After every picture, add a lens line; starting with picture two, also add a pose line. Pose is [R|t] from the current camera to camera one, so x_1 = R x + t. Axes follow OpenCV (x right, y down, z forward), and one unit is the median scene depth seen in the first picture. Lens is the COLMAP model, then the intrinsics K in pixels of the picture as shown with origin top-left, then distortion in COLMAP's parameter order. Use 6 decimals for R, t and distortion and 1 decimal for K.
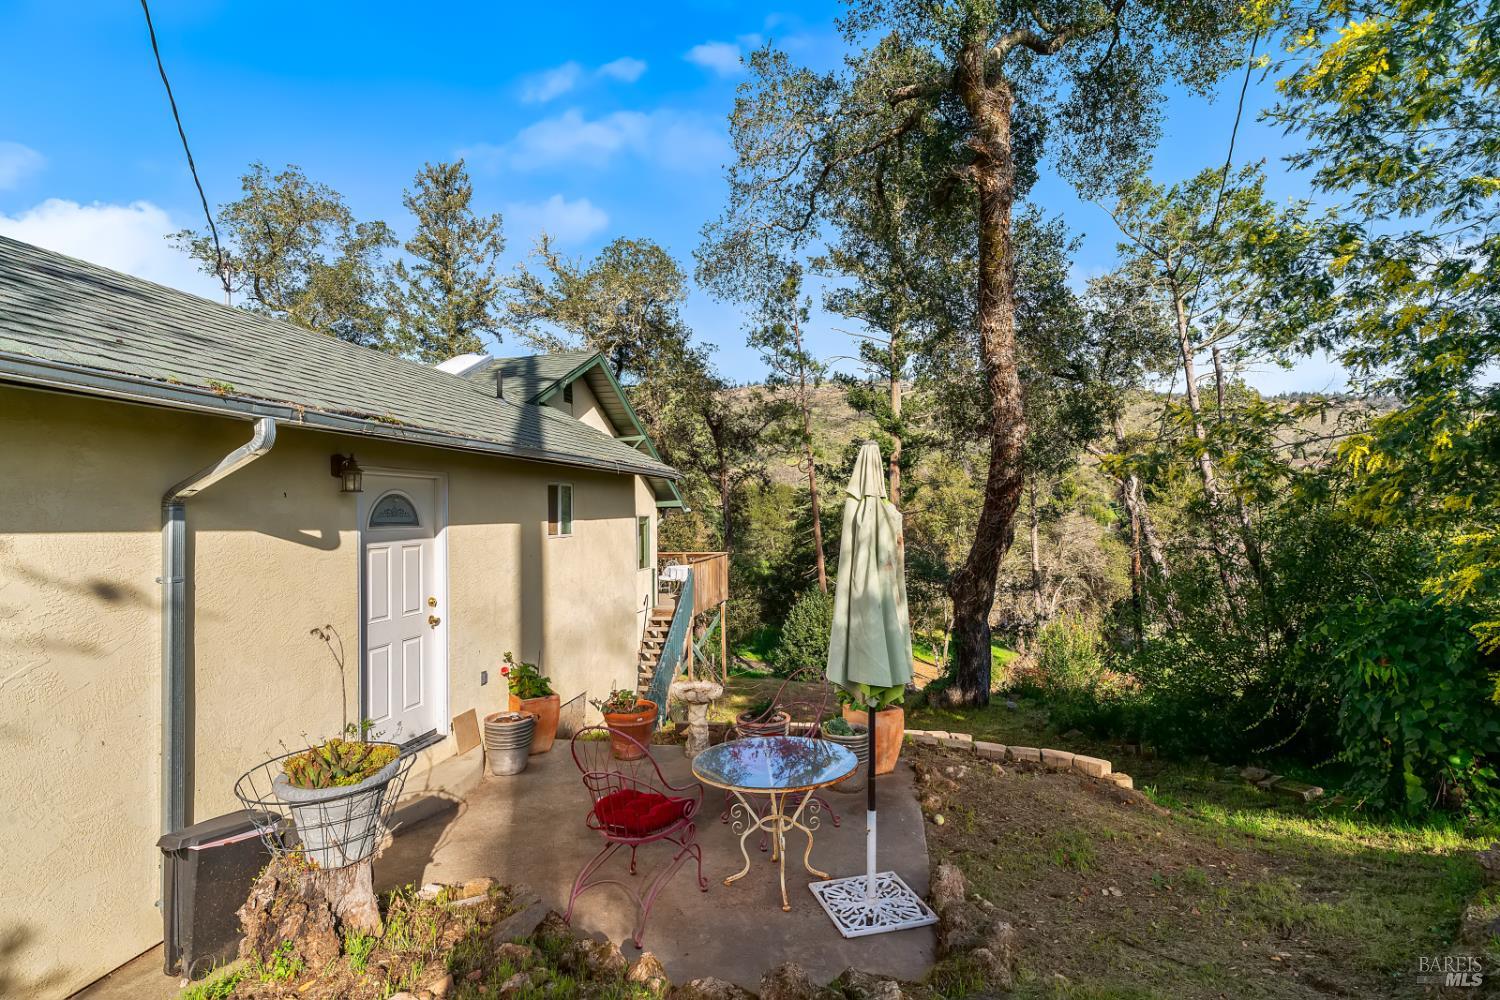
lens RADIAL K [[723.8, 0, 748.4], [0, 723.8, 509.1], [0, 0, 1]] dist [-0.008158, 0.003155]
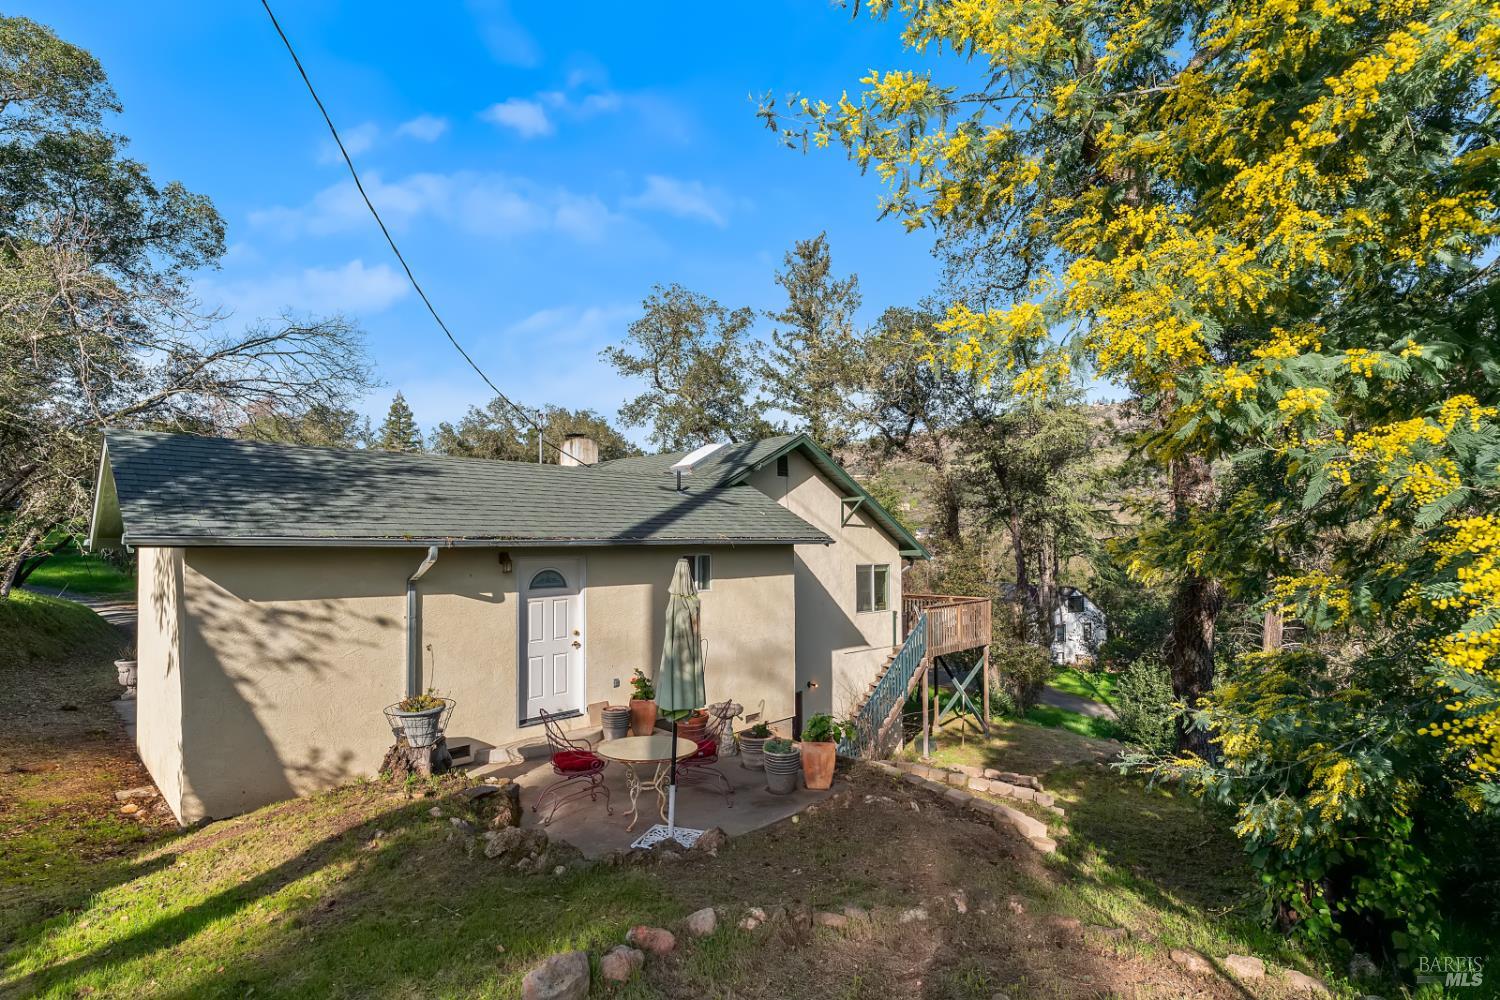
lens RADIAL K [[723.8, 0, 724.8], [0, 723.8, 542.4], [0, 0, 1]] dist [-0.008158, 0.003155]
pose [[0.833977, 0.009527, -0.551718, 0.409812], [-0.004030, 0.999929, 0.011174, -0.053602], [0.551785, -0.007096, 0.833956, -0.107451]]
